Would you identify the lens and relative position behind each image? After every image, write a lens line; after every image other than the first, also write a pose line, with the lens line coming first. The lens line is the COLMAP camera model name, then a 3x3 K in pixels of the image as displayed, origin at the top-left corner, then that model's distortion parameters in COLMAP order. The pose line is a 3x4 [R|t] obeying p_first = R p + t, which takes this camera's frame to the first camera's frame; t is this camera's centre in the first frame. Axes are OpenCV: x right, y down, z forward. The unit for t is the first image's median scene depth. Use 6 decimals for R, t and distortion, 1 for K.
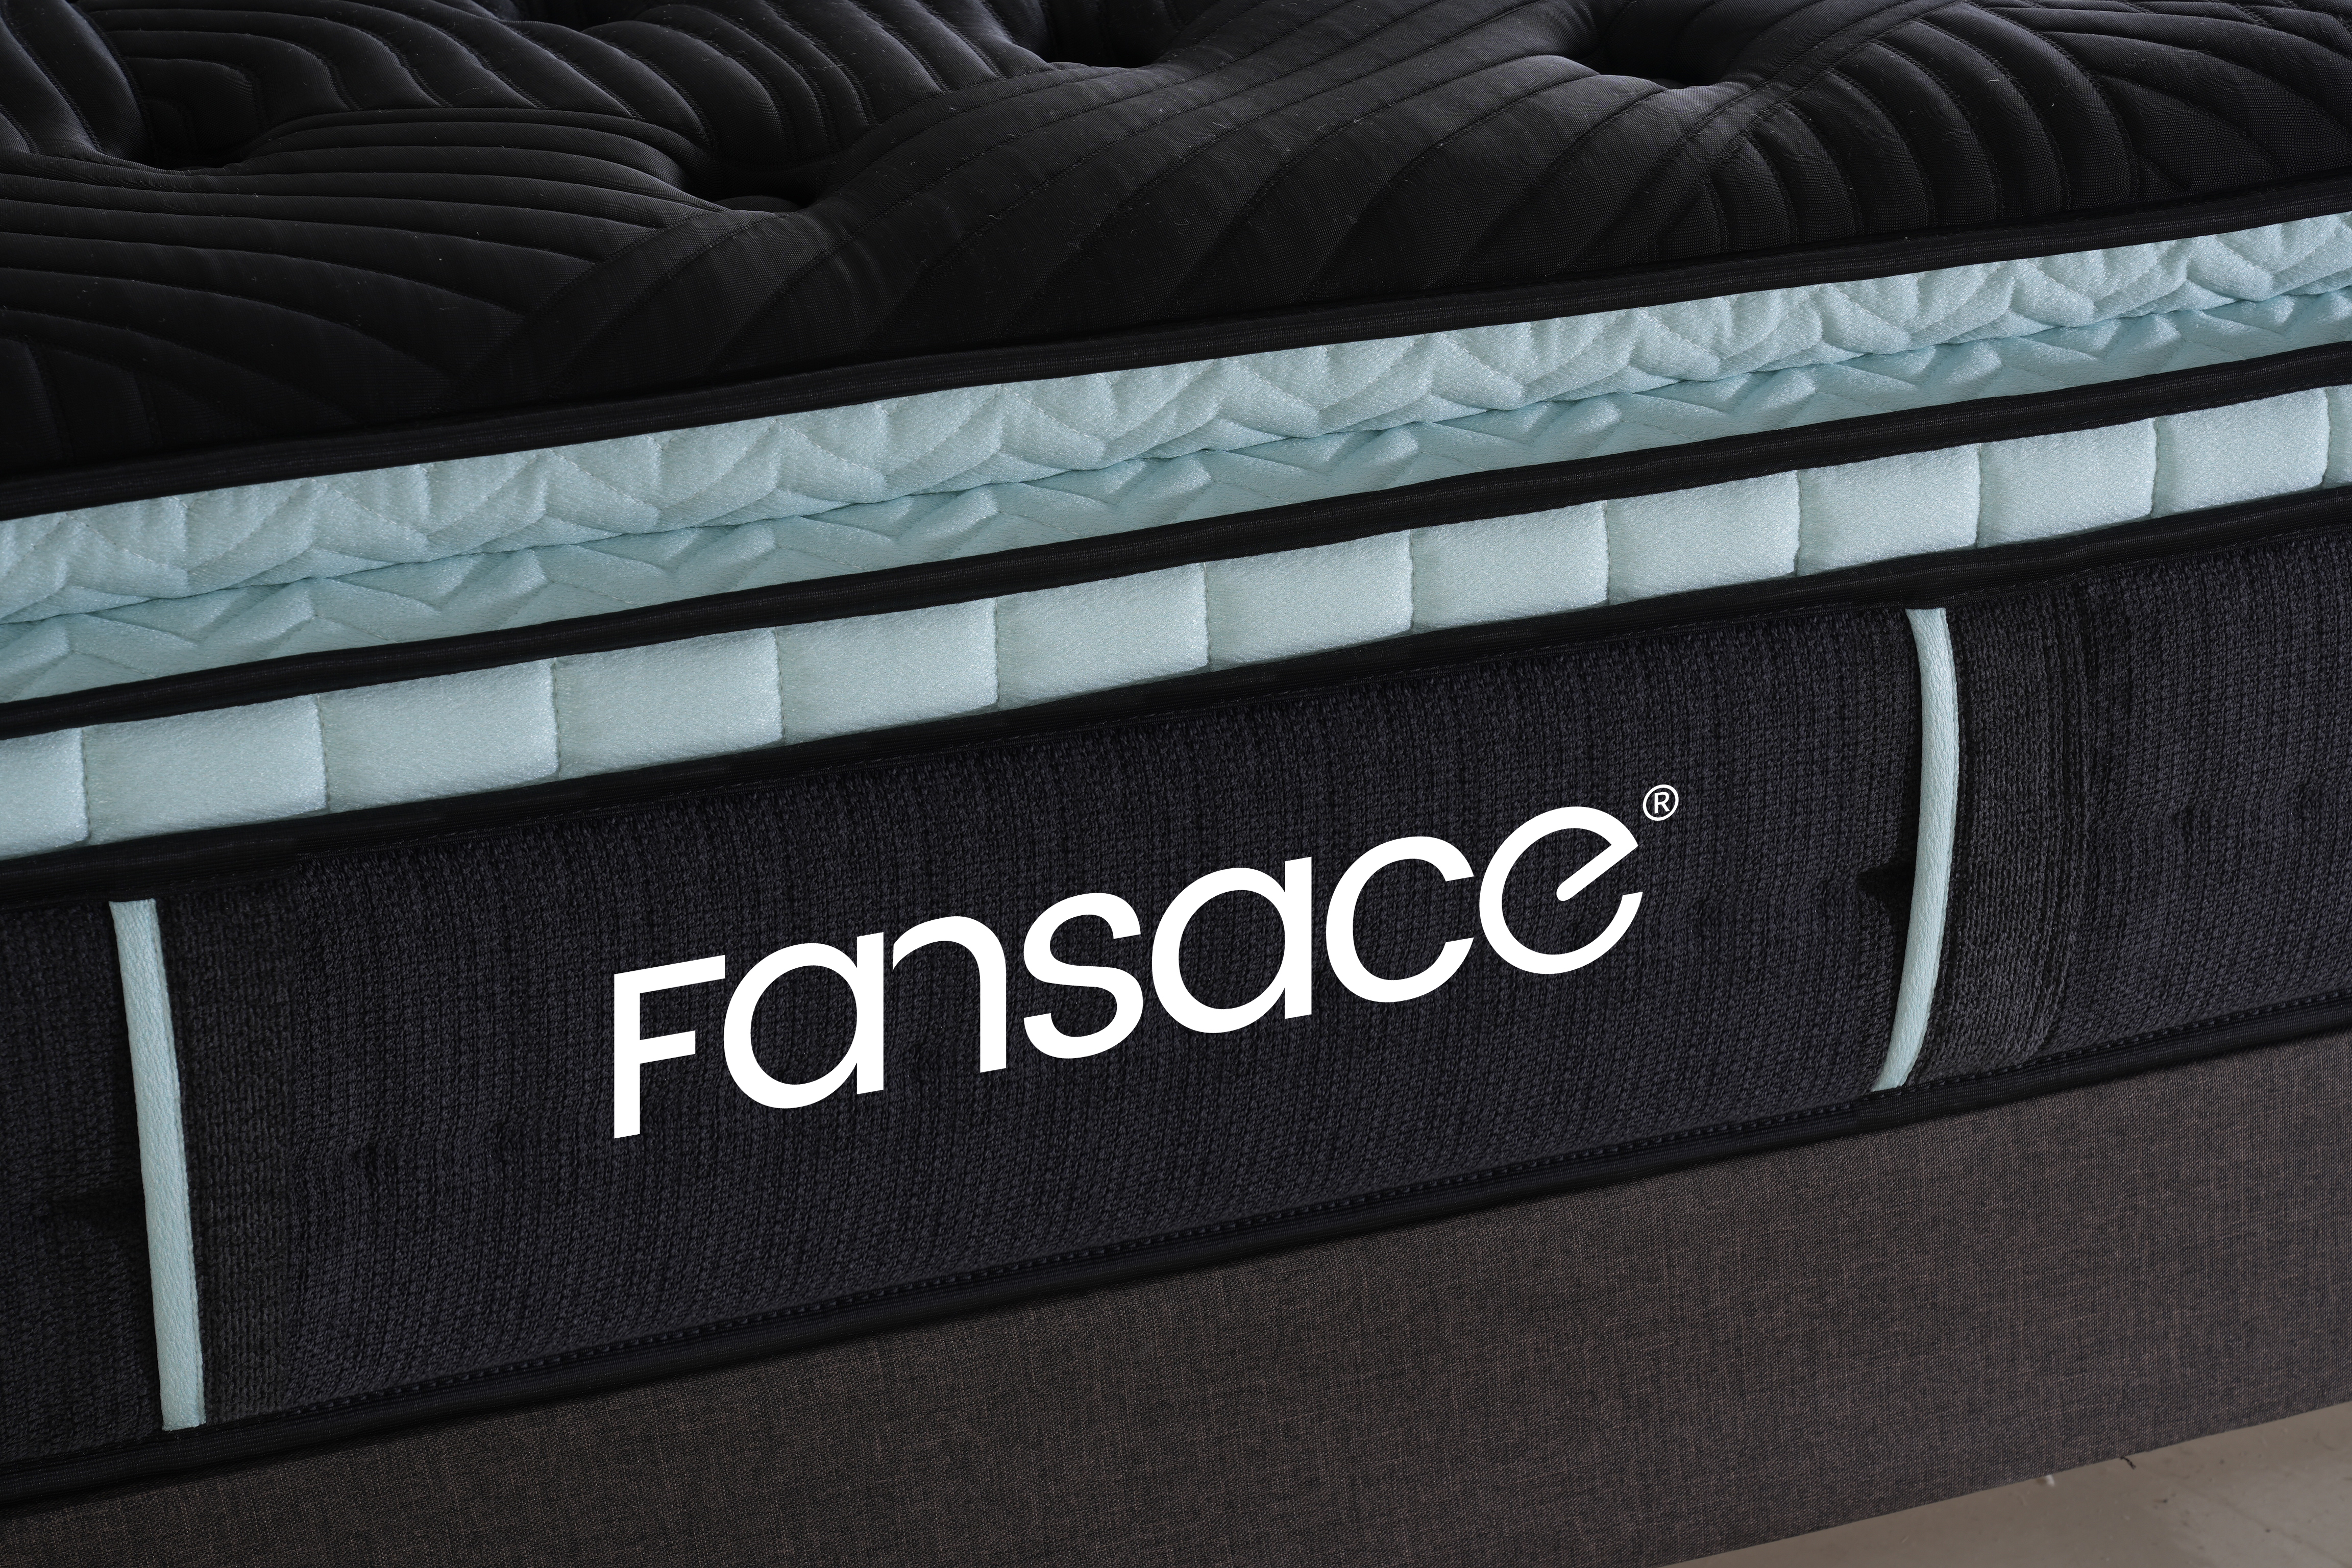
lens RADIAL K [[4651.2, 0, 1177.8], [0, 4651.2, 741.1], [0, 0, 1]] dist [-0.024762, -0.075004]
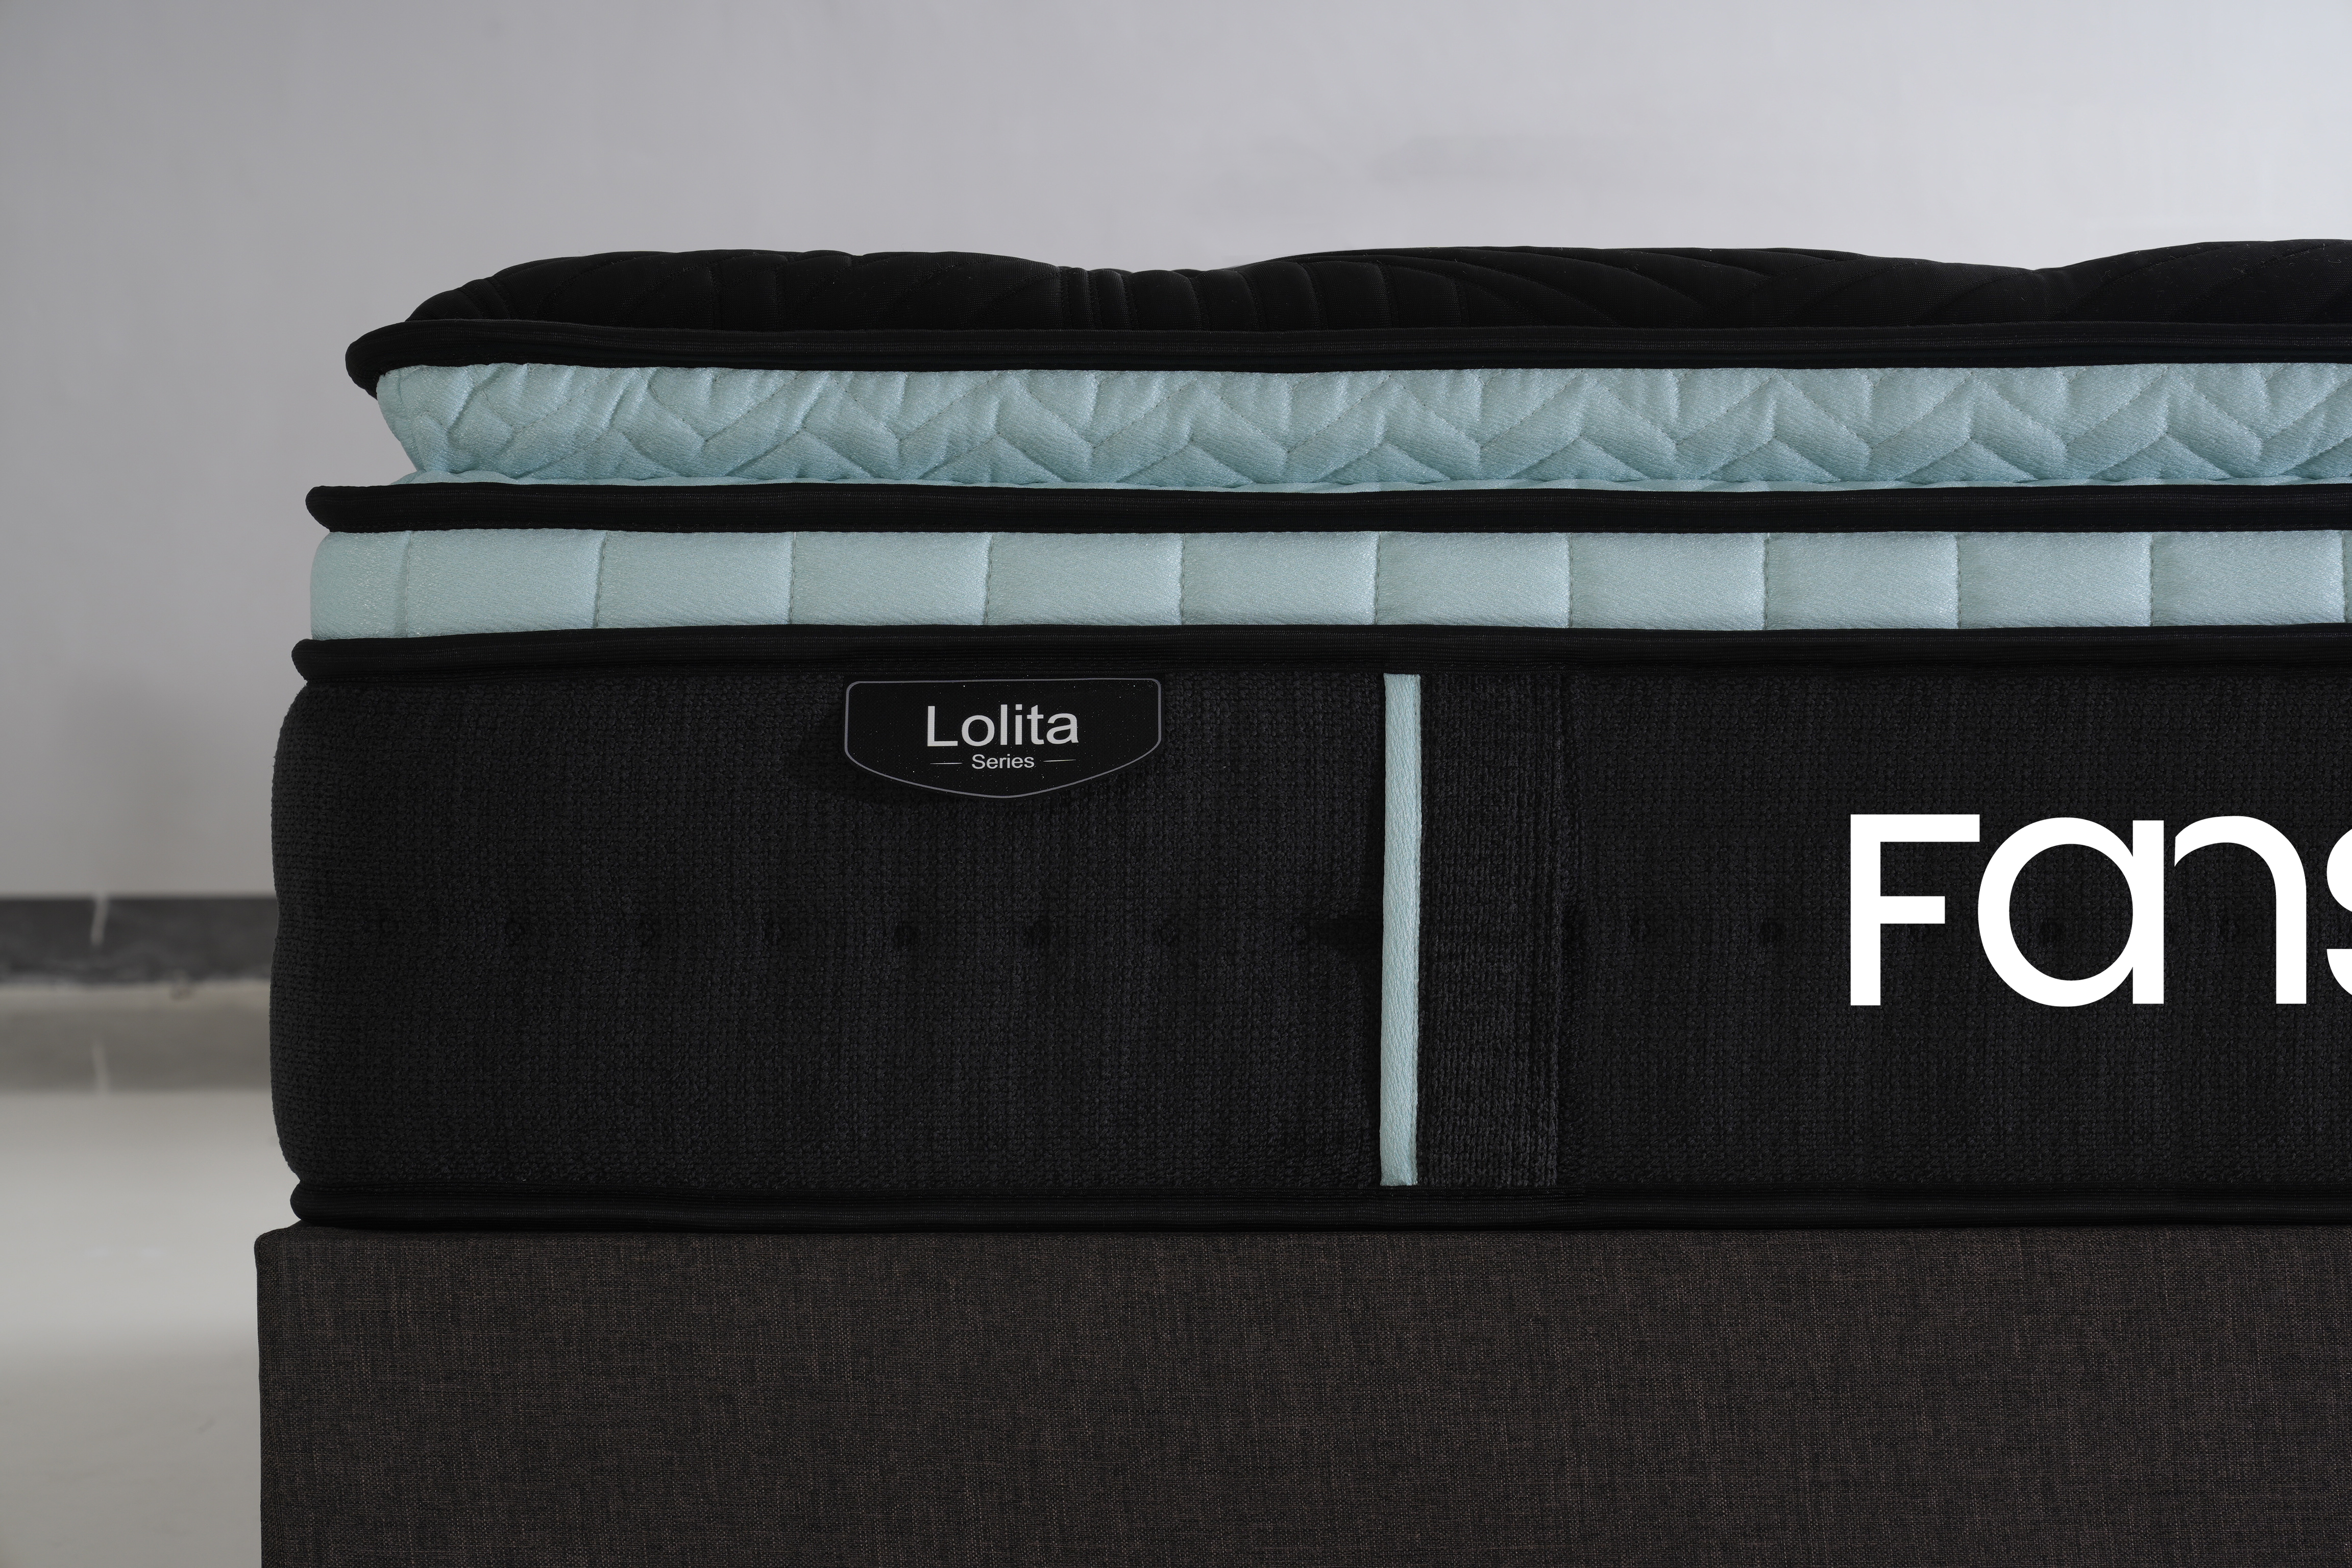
lens RADIAL K [[4651.2, 0, 1177.8], [0, 4651.2, 741.1], [0, 0, 1]] dist [-0.024762, -0.075004]
pose [[0.935958, 0.006853, -0.352046, 0.144409], [-0.147213, 0.915852, -0.373556, 0.493721], [0.319862, 0.401459, 0.858207, -0.061193]]
